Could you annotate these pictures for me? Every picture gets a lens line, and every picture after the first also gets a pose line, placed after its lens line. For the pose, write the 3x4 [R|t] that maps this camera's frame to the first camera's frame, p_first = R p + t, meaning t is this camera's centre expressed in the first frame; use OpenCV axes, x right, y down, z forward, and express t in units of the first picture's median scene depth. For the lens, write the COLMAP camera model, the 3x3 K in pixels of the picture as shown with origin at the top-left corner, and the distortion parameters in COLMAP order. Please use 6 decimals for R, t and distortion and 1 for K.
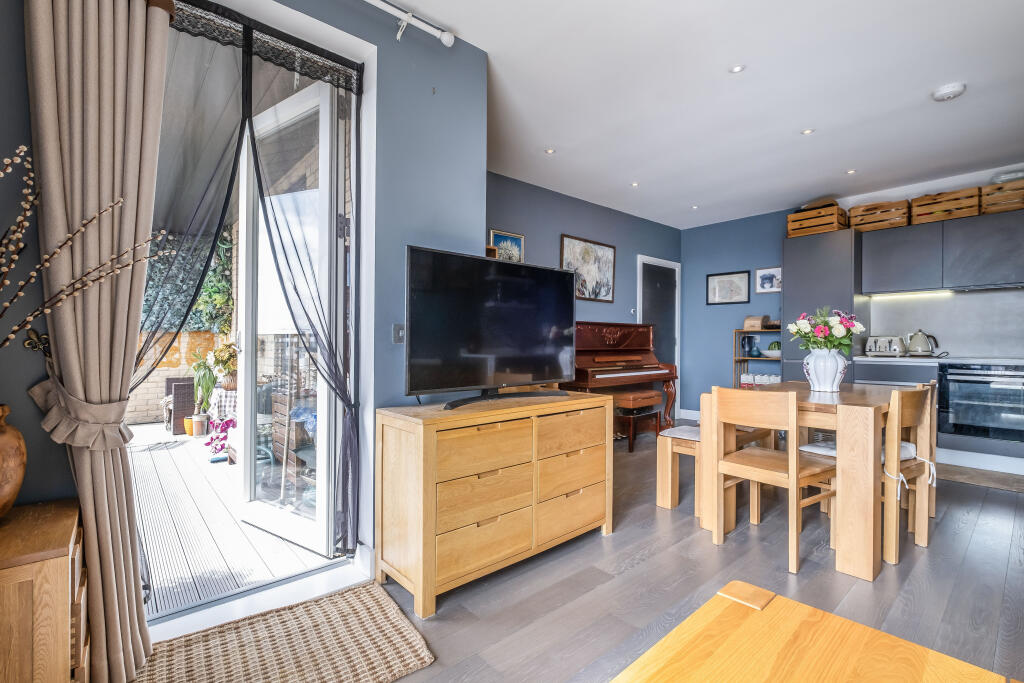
lens RADIAL K [[474.0, 0, 512.0], [0, 474.0, 341.5], [0, 0, 1]] dist [-0.001932, -0.000545]
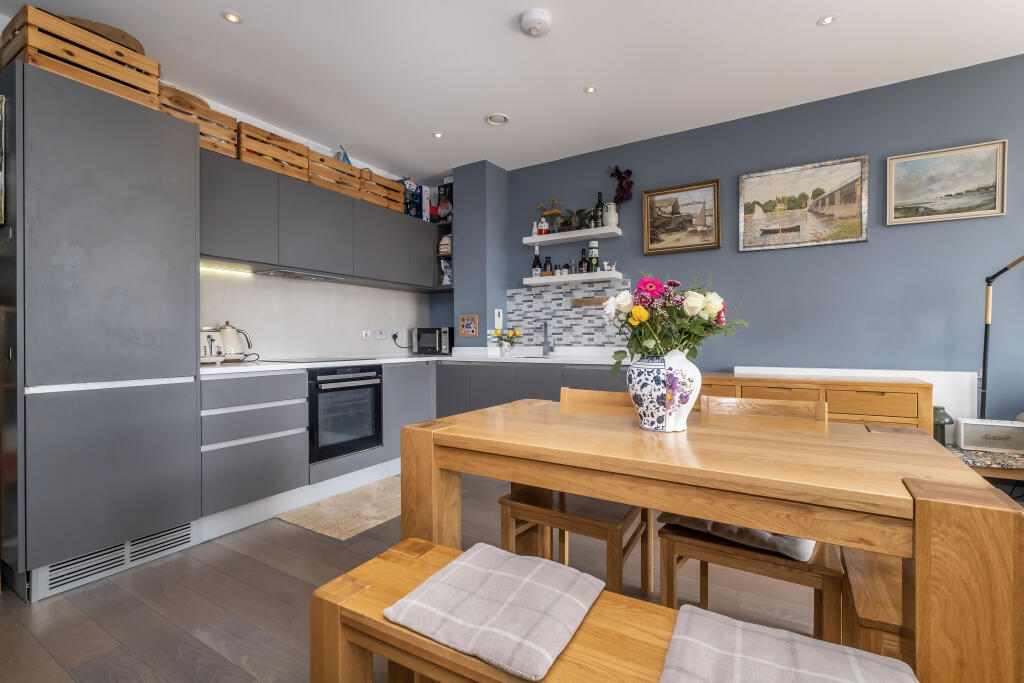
lens RADIAL K [[456.4, 0, 505.4], [0, 456.4, 340.1], [0, 0, 1]] dist [-0.002862, -0.000136]
pose [[-0.314326, -0.000896, 0.949315, 0.130397], [0.004414, 0.999987, 0.002406, 0.000793], [-0.949305, 0.004946, -0.314318, 0.828582]]
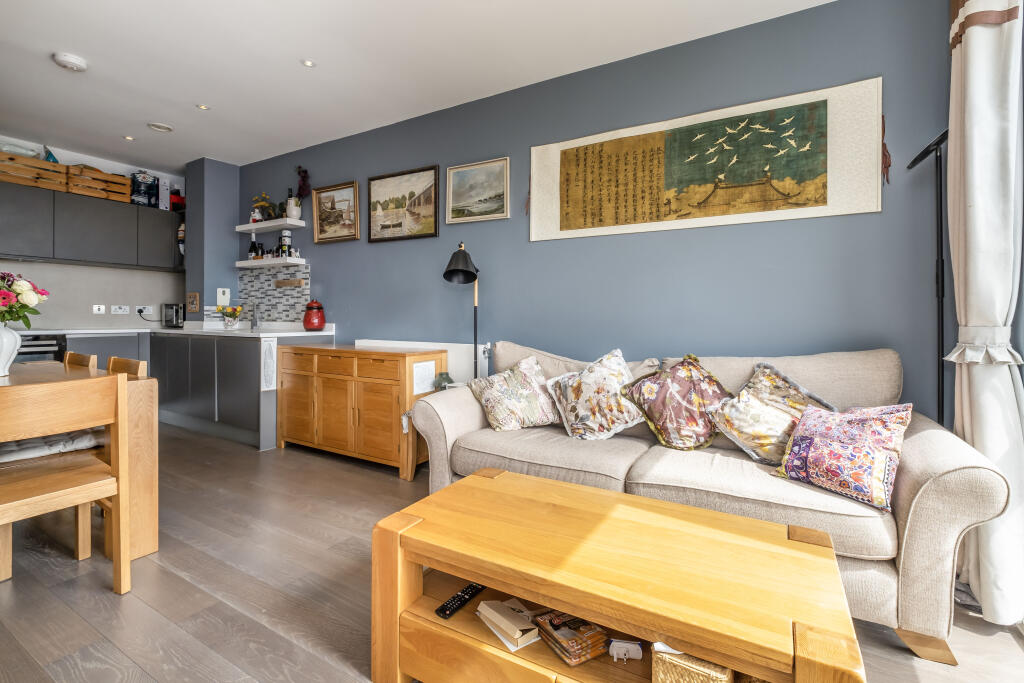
lens RADIAL K [[453.2, 0, 522.8], [0, 453.2, 318.3], [0, 0, 1]] dist [-0.001882, -0.000288]
pose [[-0.334594, -0.005681, 0.942345, -0.193355], [-0.008013, 0.999963, 0.003183, 0.000515], [-0.942328, -0.006485, -0.334627, 0.265991]]
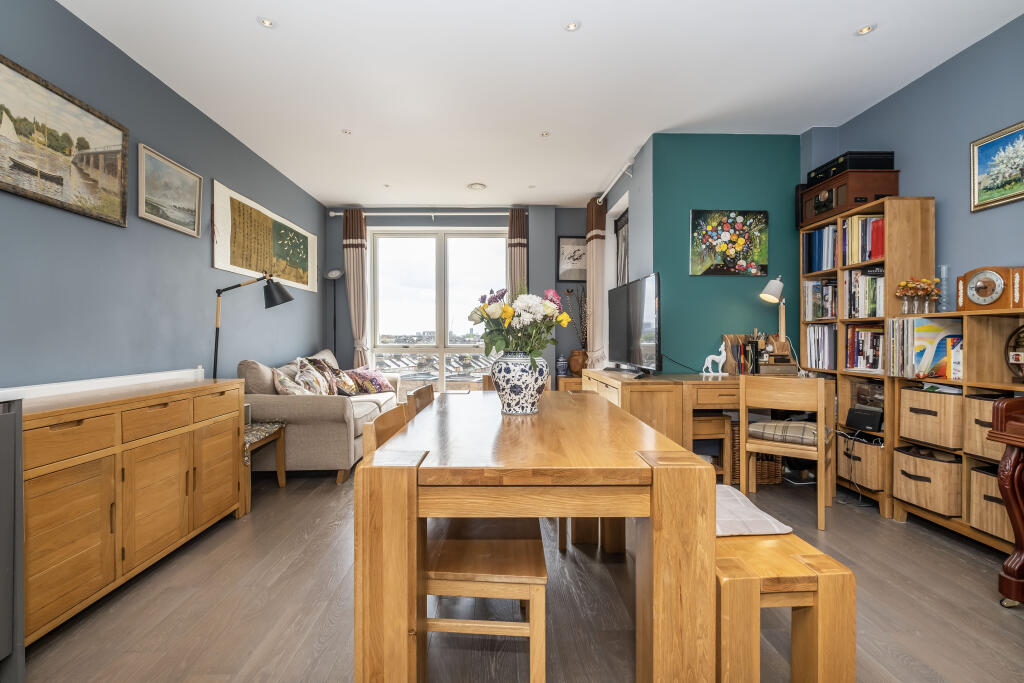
lens RADIAL K [[444.3, 0, 505.0], [0, 444.3, 339.6], [0, 0, 1]] dist [-0.000830, 0.000330]
pose [[-0.644989, 0.007353, -0.764157, 0.692711], [0.005131, 0.999973, 0.005291, 0.001122], [0.764175, -0.000508, -0.645009, 0.845322]]
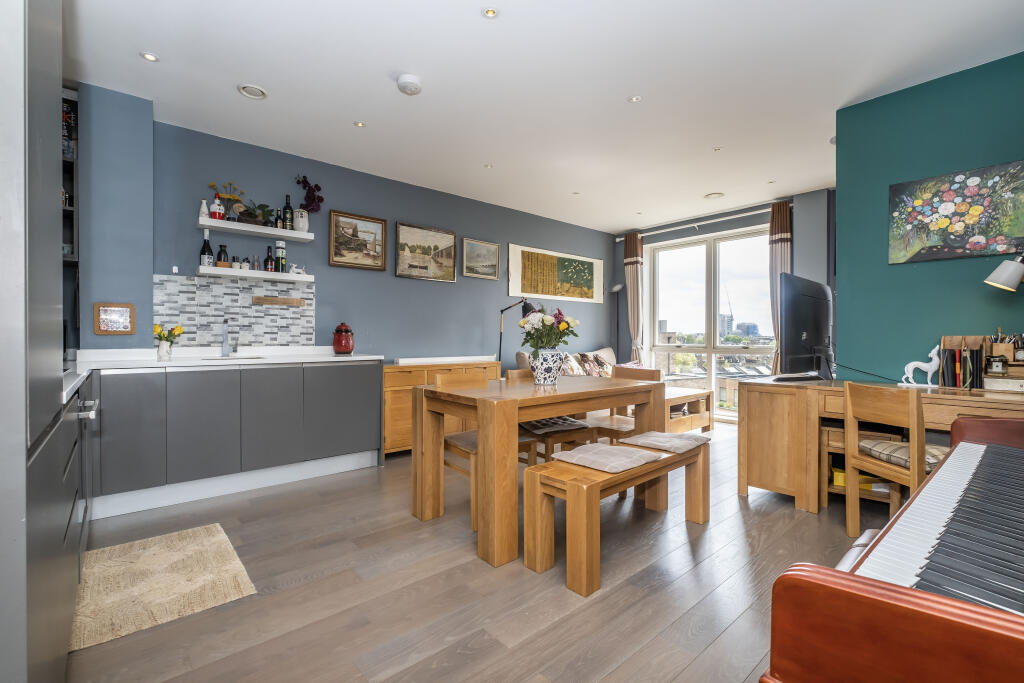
lens RADIAL K [[444.3, 0, 505.0], [0, 444.3, 339.6], [0, 0, 1]] dist [-0.000830, 0.000330]
pose [[-0.999987, 0.000197, 0.005140, 0.452004], [0.000206, 0.999999, 0.001695, 0.002089], [-0.005139, 0.001696, -0.999985, 1.223717]]
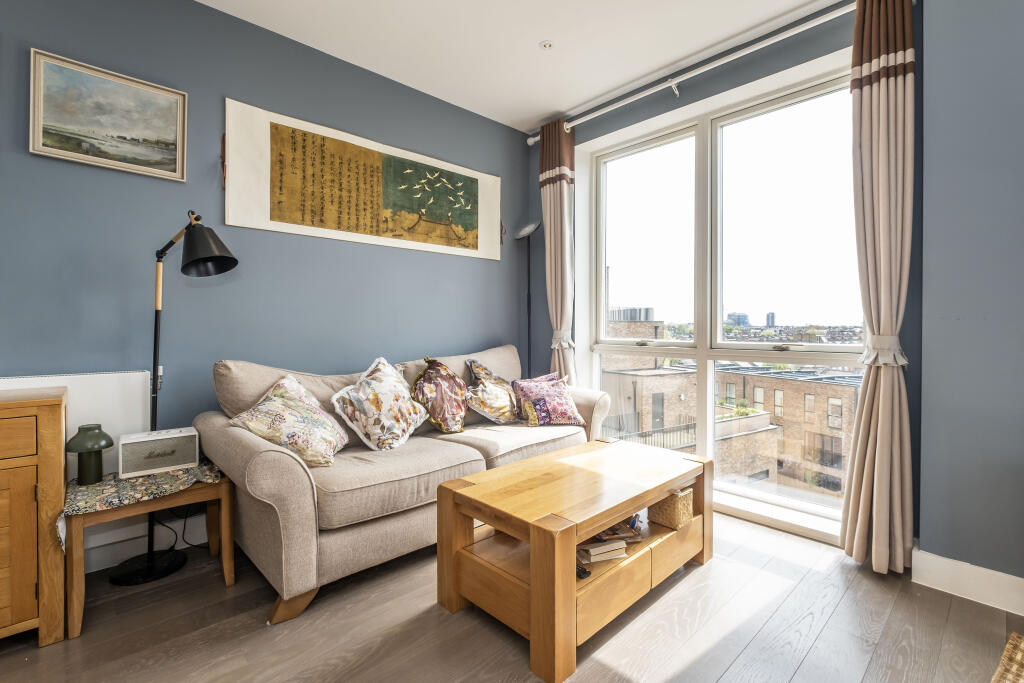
lens RADIAL K [[469.5, 0, 500.3], [0, 469.5, 329.7], [0, 0, 1]] dist [-0.001823, -0.000165]
pose [[-0.999732, -0.000991, -0.023129, 0.152523], [-0.001056, 0.999995, 0.002826, 0.002366], [0.023126, 0.002849, -0.999729, 0.559031]]
